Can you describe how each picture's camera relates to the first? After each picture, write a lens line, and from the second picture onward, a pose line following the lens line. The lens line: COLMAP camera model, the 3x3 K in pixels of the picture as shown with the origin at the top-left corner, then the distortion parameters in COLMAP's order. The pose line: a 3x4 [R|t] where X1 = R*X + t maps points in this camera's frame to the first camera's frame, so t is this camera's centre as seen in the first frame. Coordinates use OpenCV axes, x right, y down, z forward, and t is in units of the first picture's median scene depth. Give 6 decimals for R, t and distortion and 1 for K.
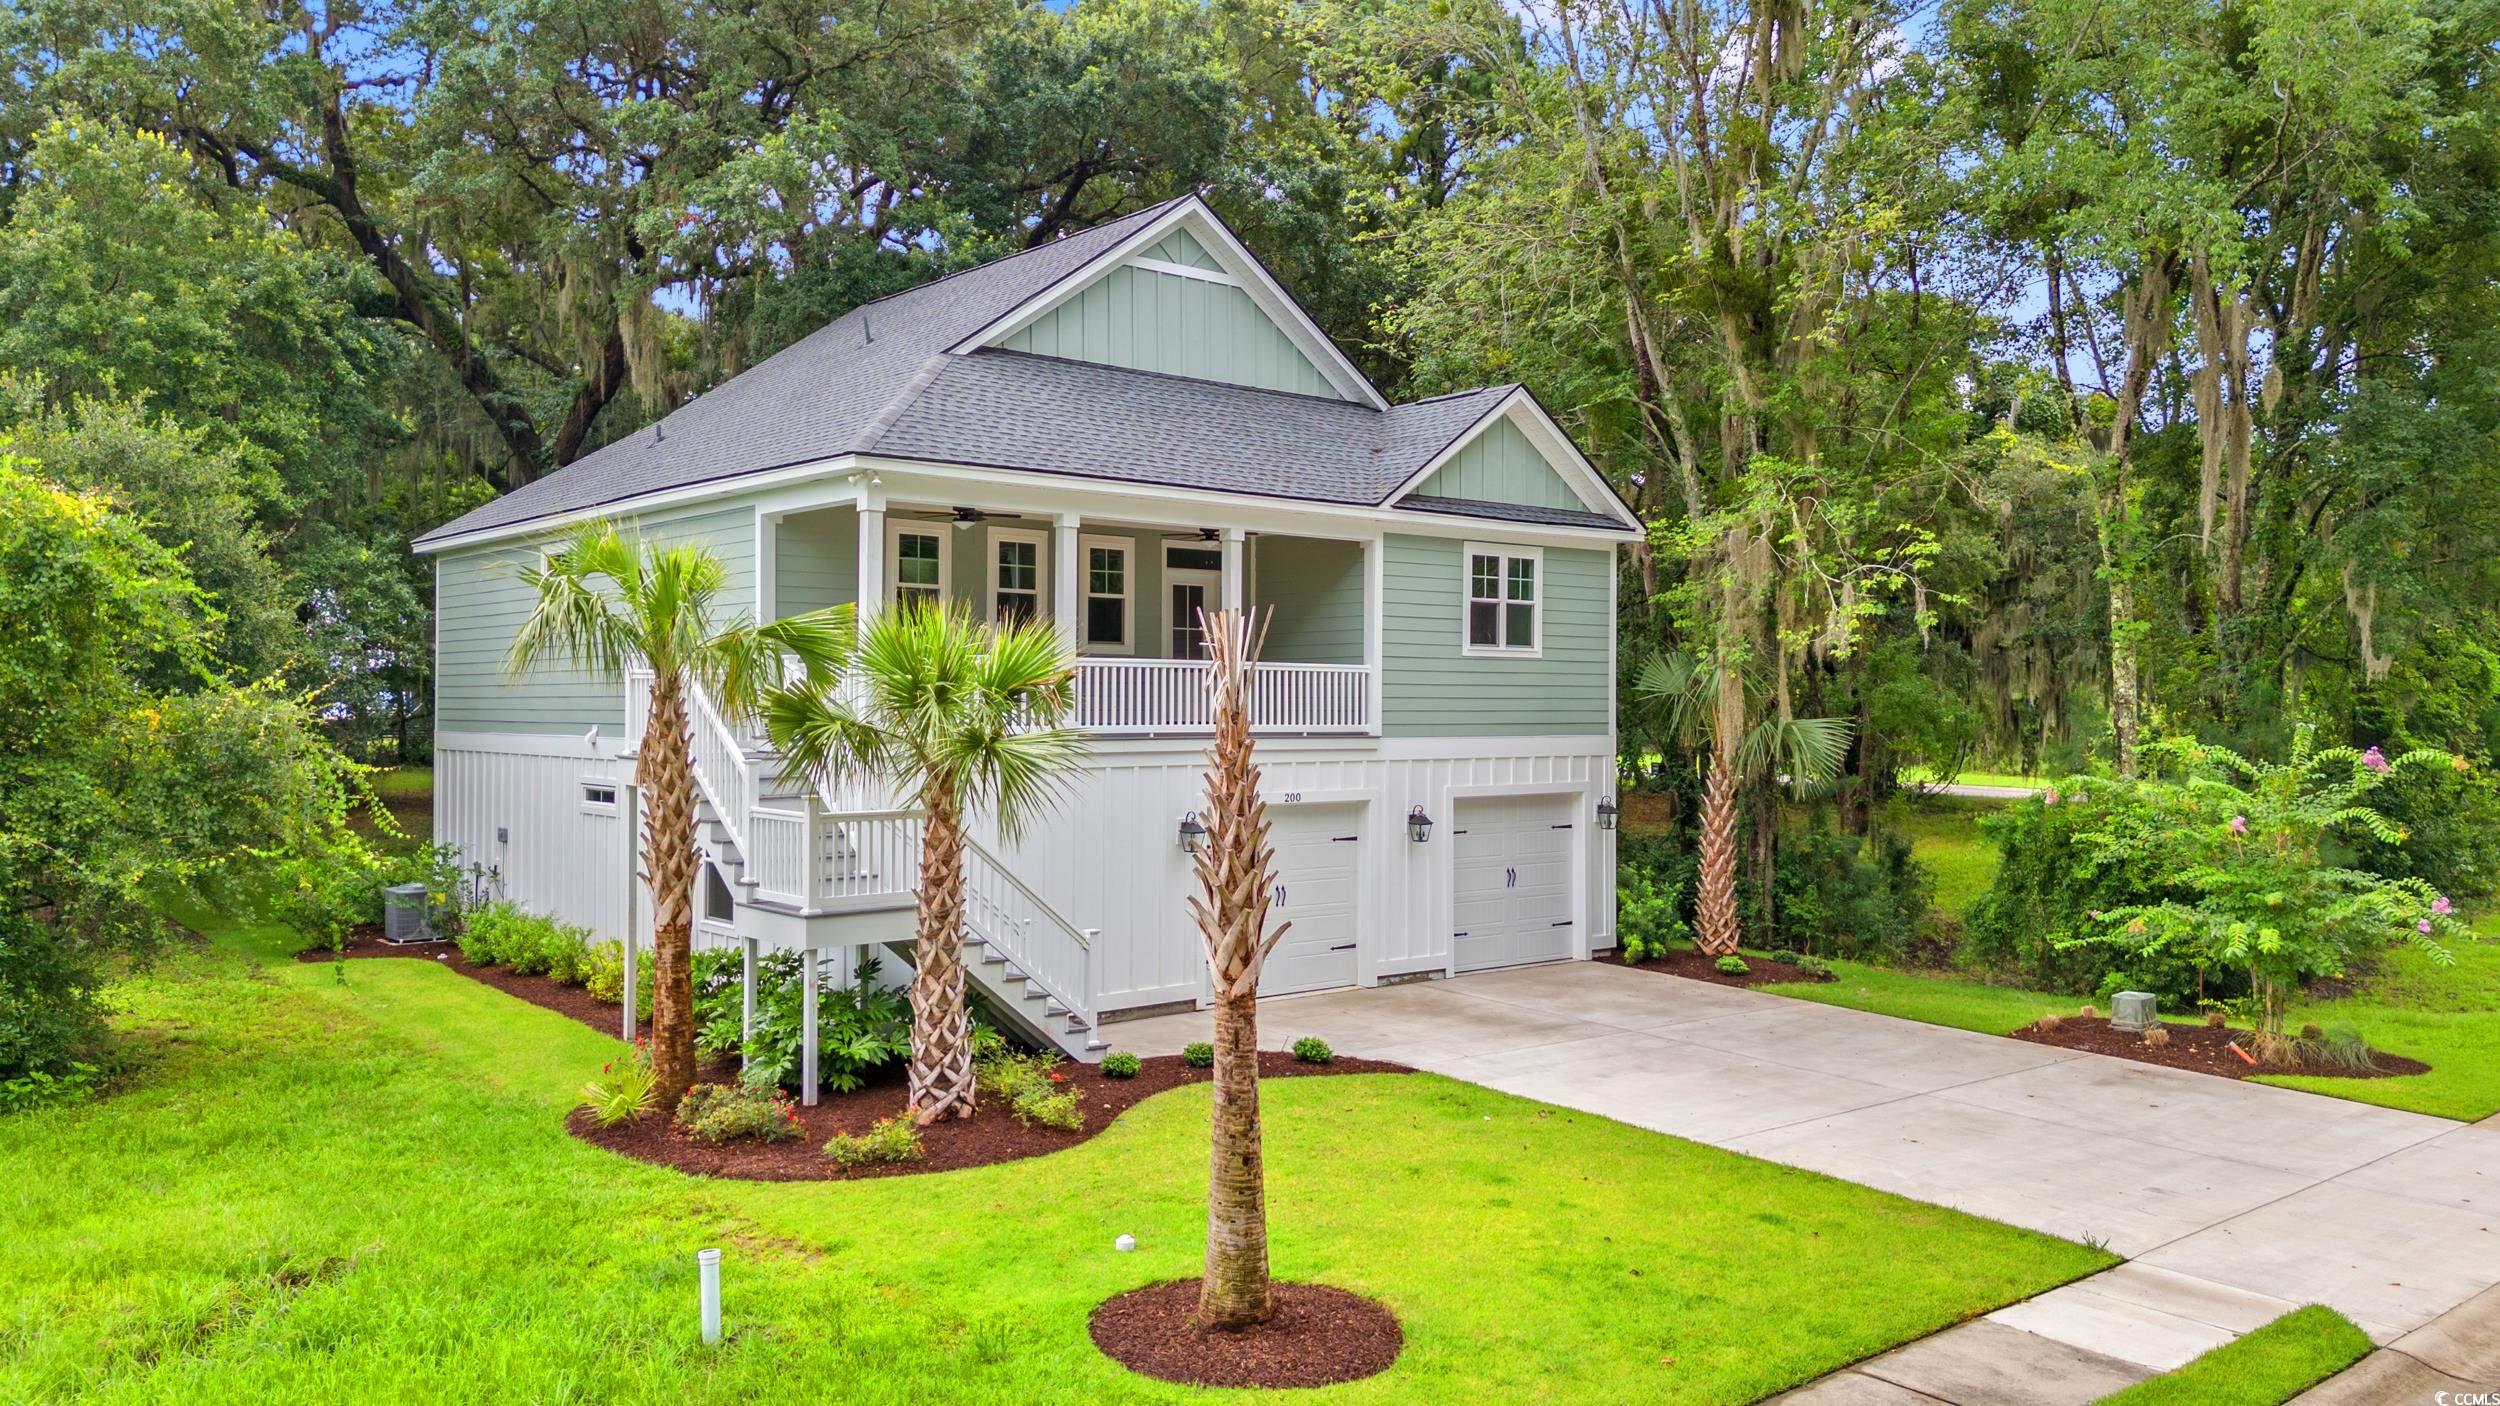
lens RADIAL K [[1866.9, 0, 1248.9], [0, 1866.9, 704.8], [0, 0, 1]] dist [0.000470, 0.000023]
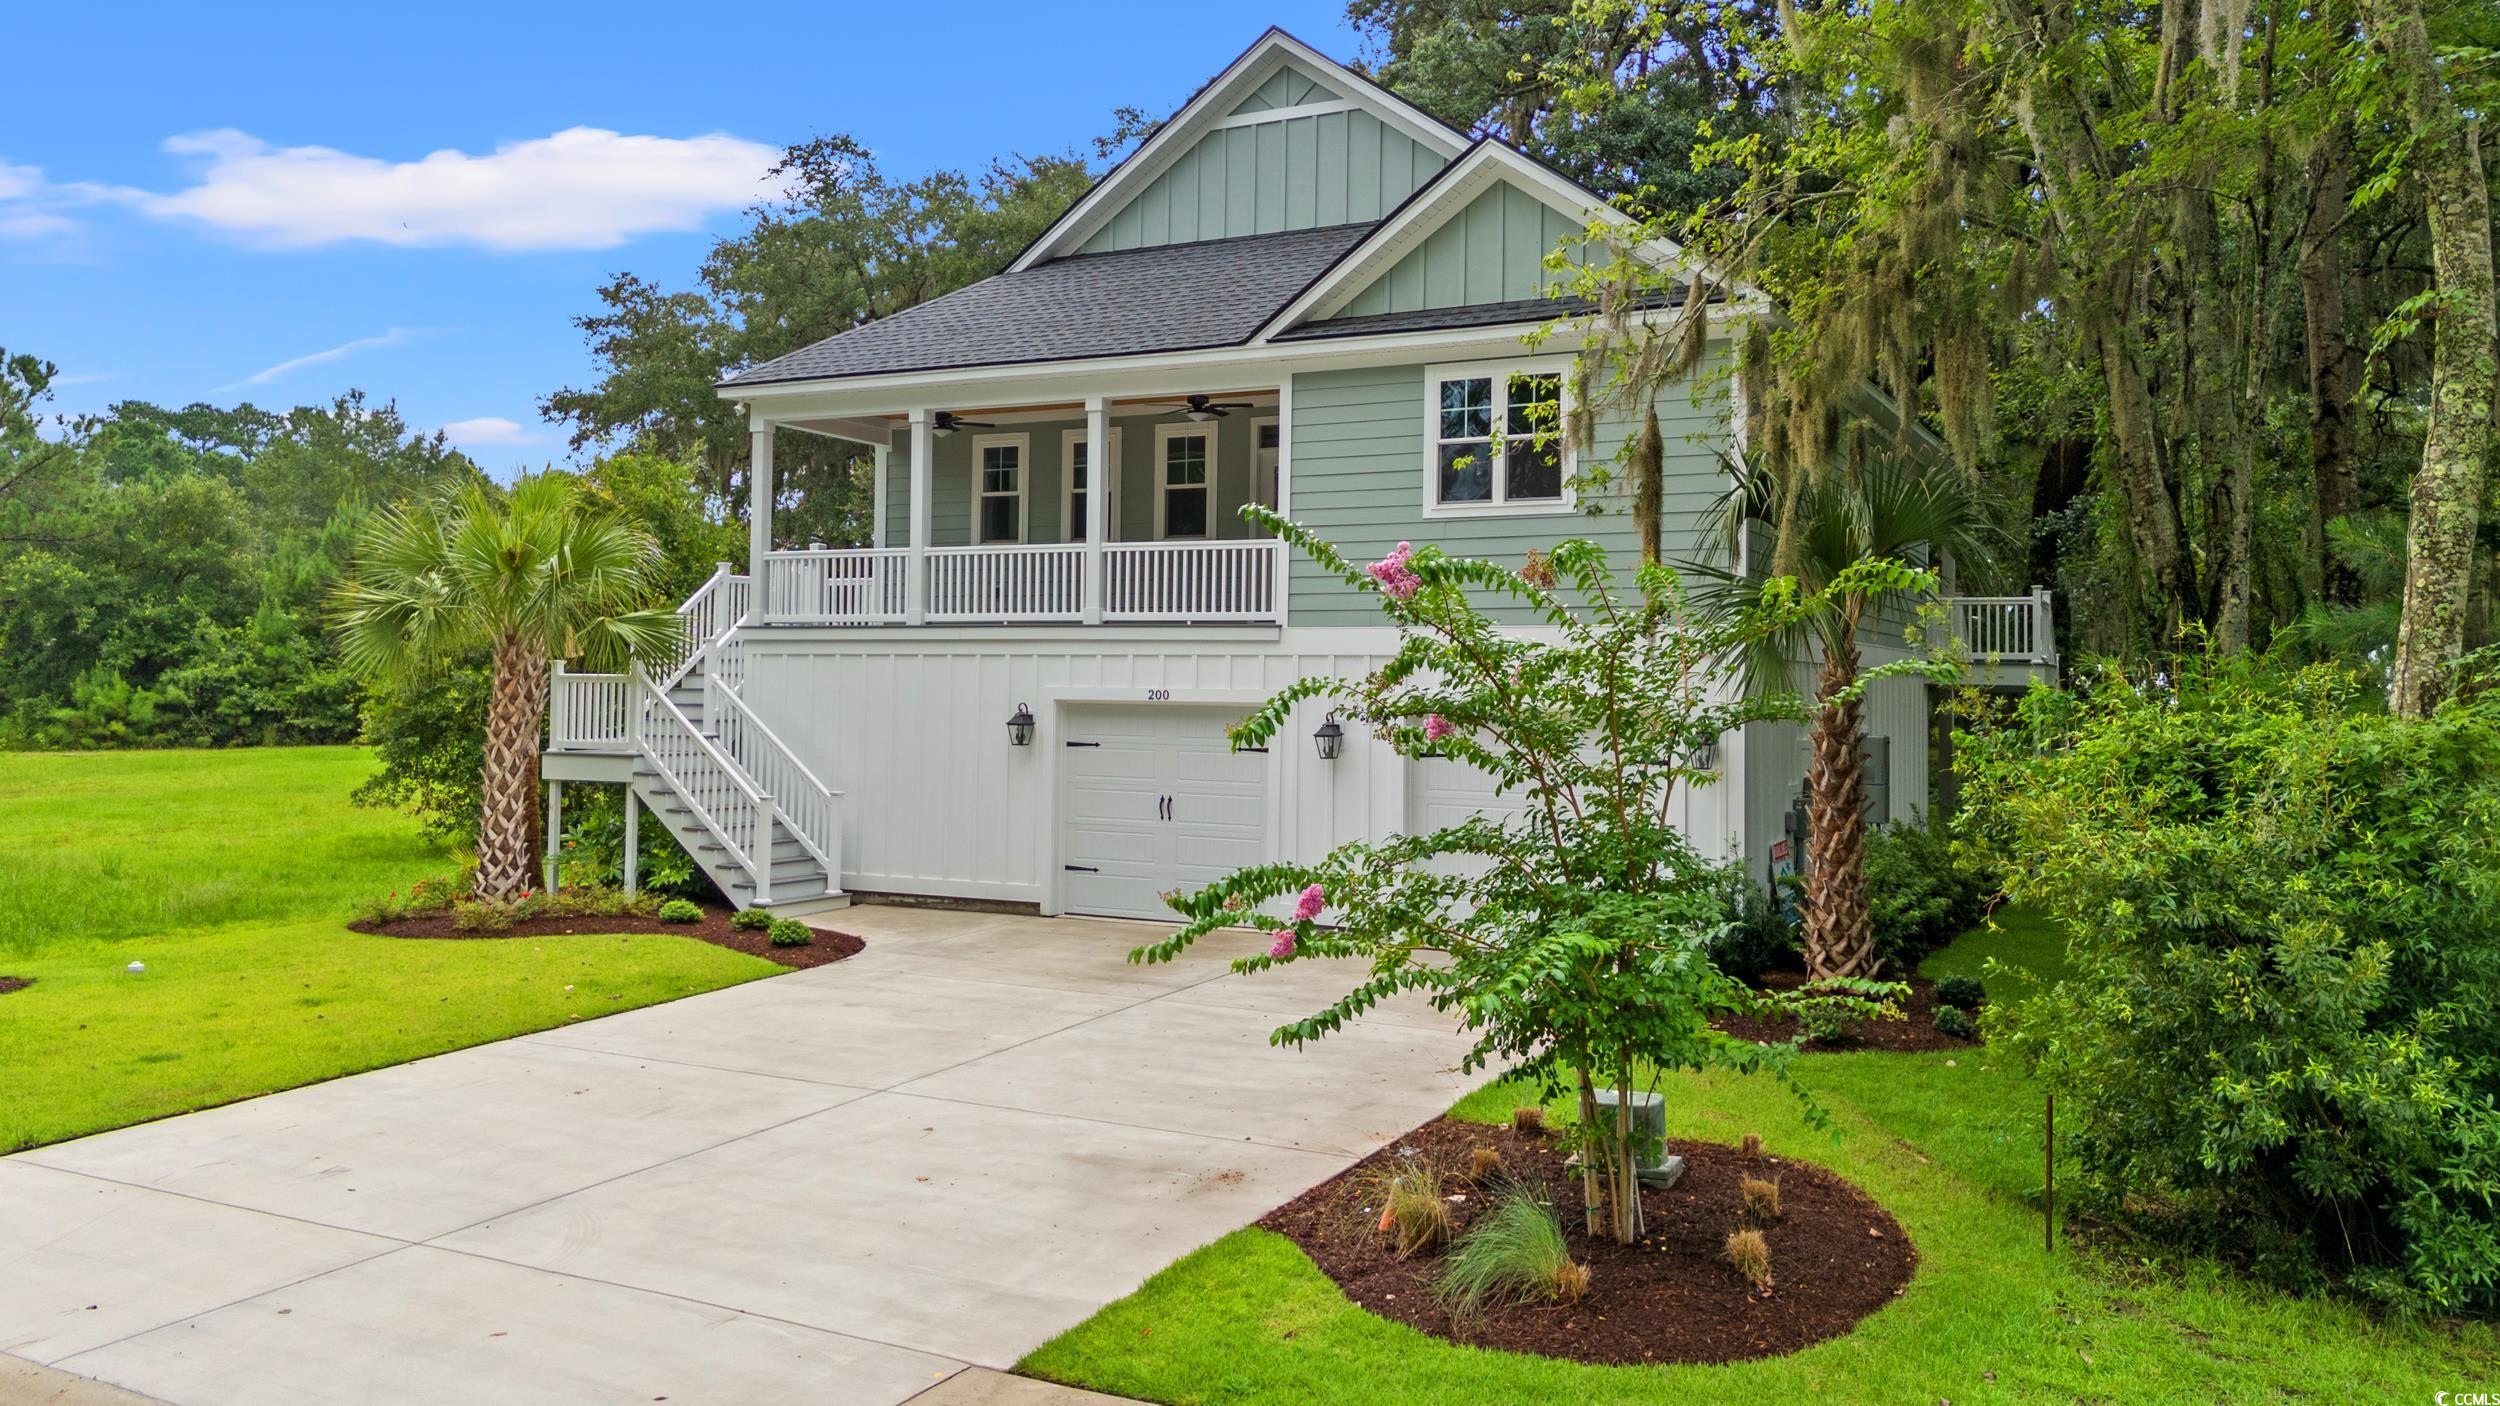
lens RADIAL K [[1866.9, 0, 1250.1], [0, 1866.9, 703.9], [0, 0, 1]] dist [0.000470, 0.000023]
pose [[0.370814, 0.046045, -0.927565, 0.826672], [0.014546, 0.998360, 0.055375, 0.005617], [0.928593, -0.034026, 0.369536, 0.683346]]
